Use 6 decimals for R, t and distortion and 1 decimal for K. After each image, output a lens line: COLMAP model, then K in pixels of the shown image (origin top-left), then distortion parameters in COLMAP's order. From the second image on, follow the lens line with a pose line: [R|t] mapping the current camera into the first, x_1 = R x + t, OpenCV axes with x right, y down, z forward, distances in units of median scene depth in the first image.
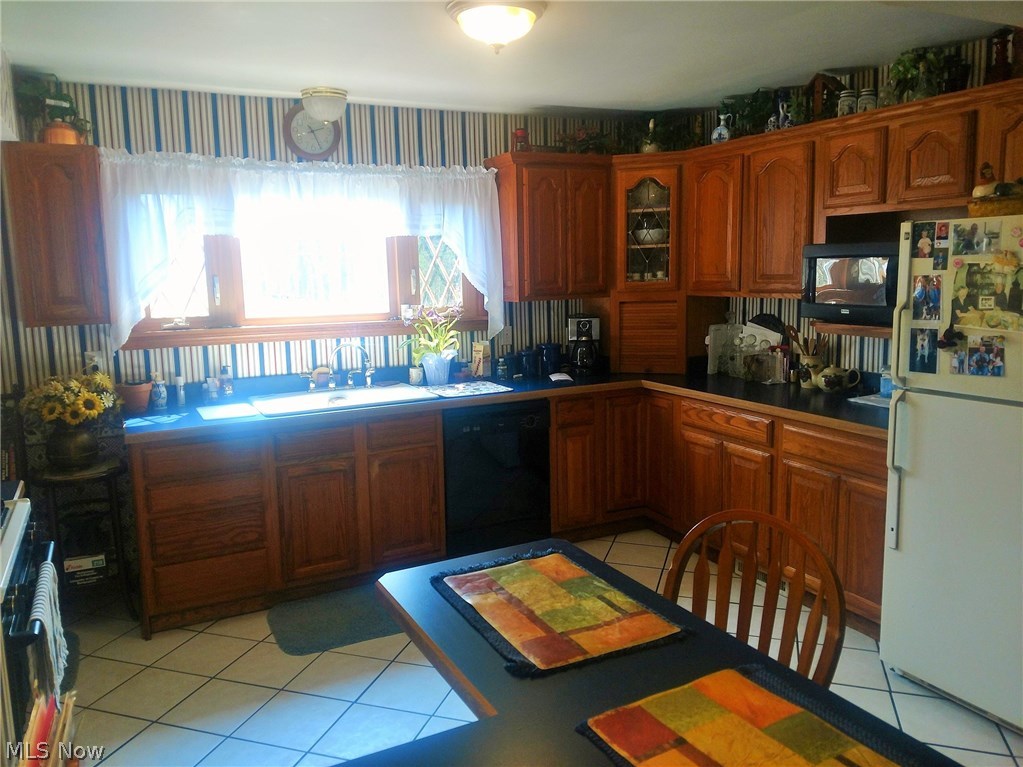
lens RADIAL K [[790.7, 0, 510.7], [0, 790.7, 367.8], [0, 0, 1]] dist [0.022981, -0.015285]
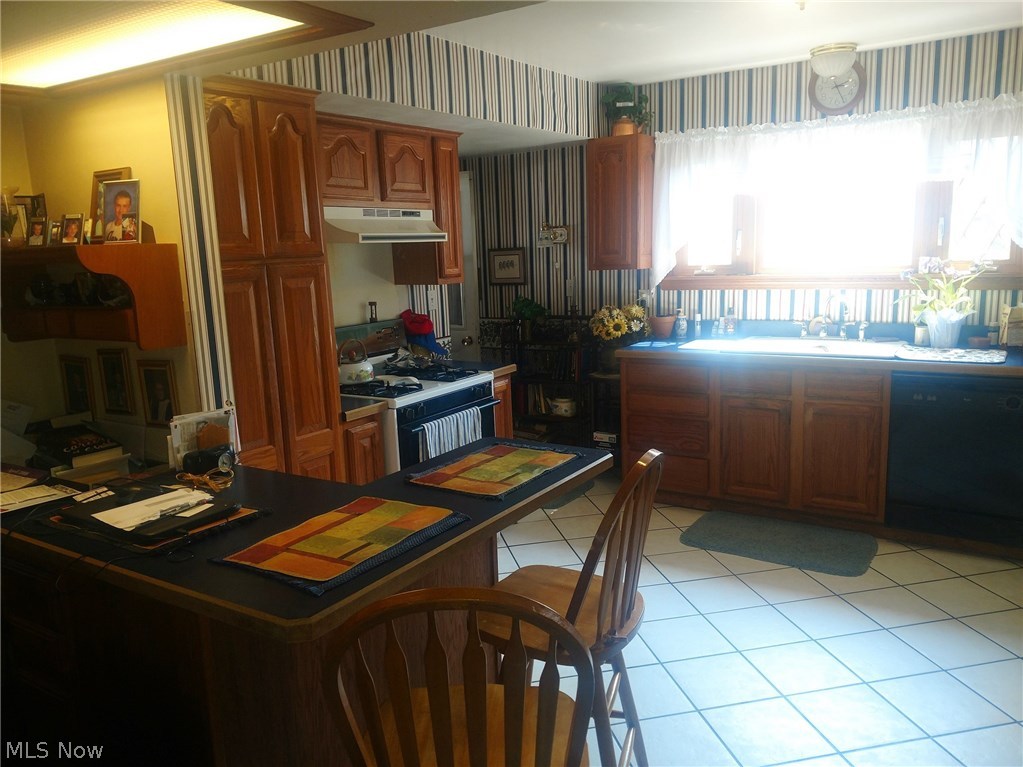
lens RADIAL K [[790.7, 0, 512.2], [0, 790.7, 387.4], [0, 0, 1]] dist [0.022981, -0.015285]
pose [[0.513822, 0.153595, -0.844035, 0.481485], [-0.082535, 0.988129, 0.129572, -0.011382], [0.853918, 0.003085, 0.520399, 0.111045]]
